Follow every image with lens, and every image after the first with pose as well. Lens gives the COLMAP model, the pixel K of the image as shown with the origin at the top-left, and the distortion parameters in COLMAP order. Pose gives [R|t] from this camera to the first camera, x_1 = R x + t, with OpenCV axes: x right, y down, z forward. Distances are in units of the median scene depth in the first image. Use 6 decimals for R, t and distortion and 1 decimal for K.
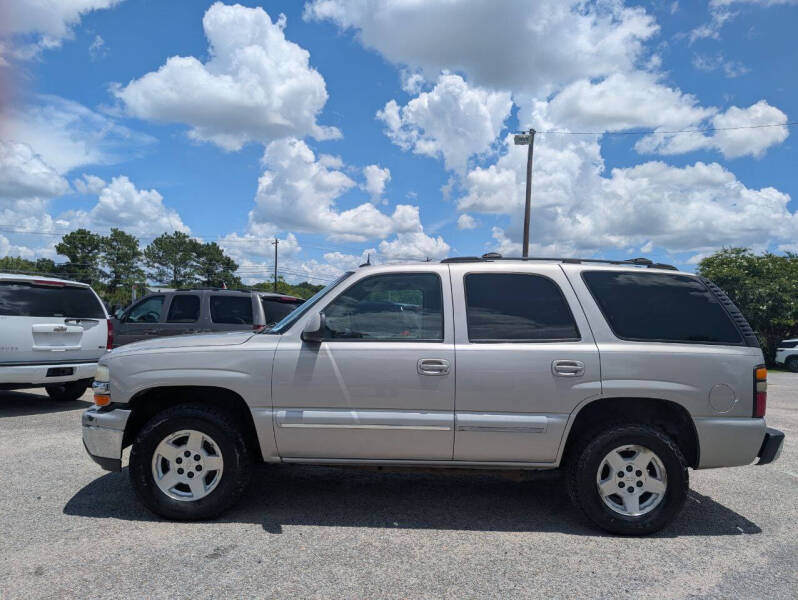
lens RADIAL K [[573.0, 0, 399.2], [0, 573.0, 304.1], [0, 0, 1]] dist [0.014578, -0.008211]
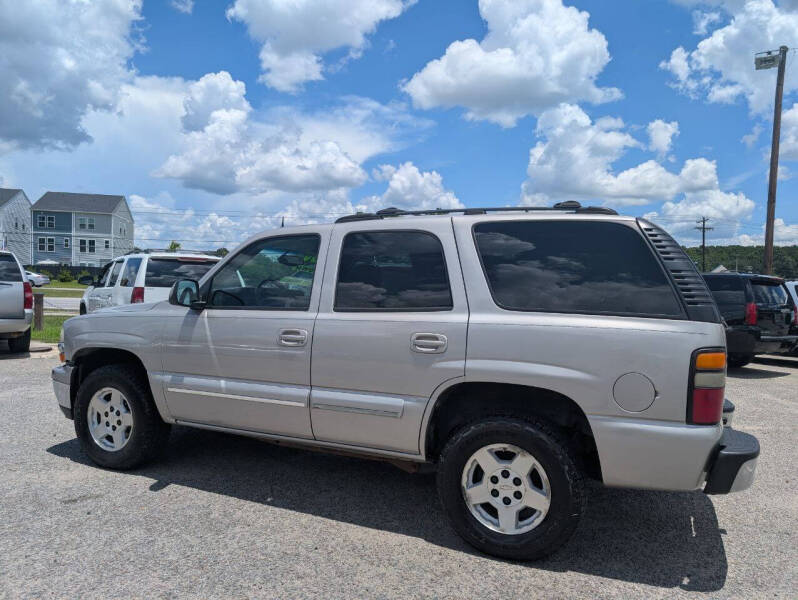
lens RADIAL K [[573.0, 0, 399.2], [0, 573.0, 304.1], [0, 0, 1]] dist [0.014578, -0.008211]
pose [[0.901796, 0.002773, -0.432154, 0.605779], [0.019024, 0.998755, 0.046107, 0.017603], [0.431744, -0.049801, 0.900620, 0.248412]]
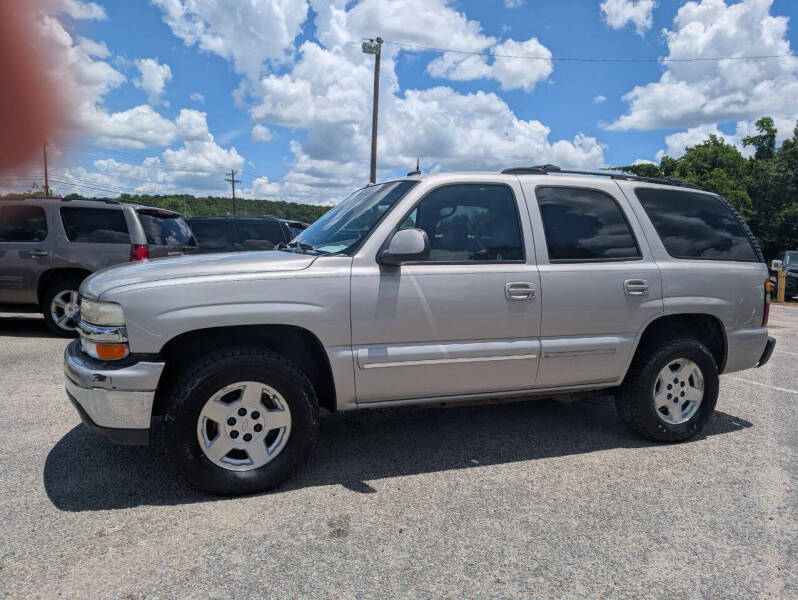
lens RADIAL K [[573.0, 0, 399.2], [0, 573.0, 304.1], [0, 0, 1]] dist [0.014578, -0.008211]
pose [[0.934899, -0.039670, 0.352690, -0.434590], [-0.010708, 0.990129, 0.139753, 0.006801], [-0.354752, -0.134431, 0.925245, 0.228492]]
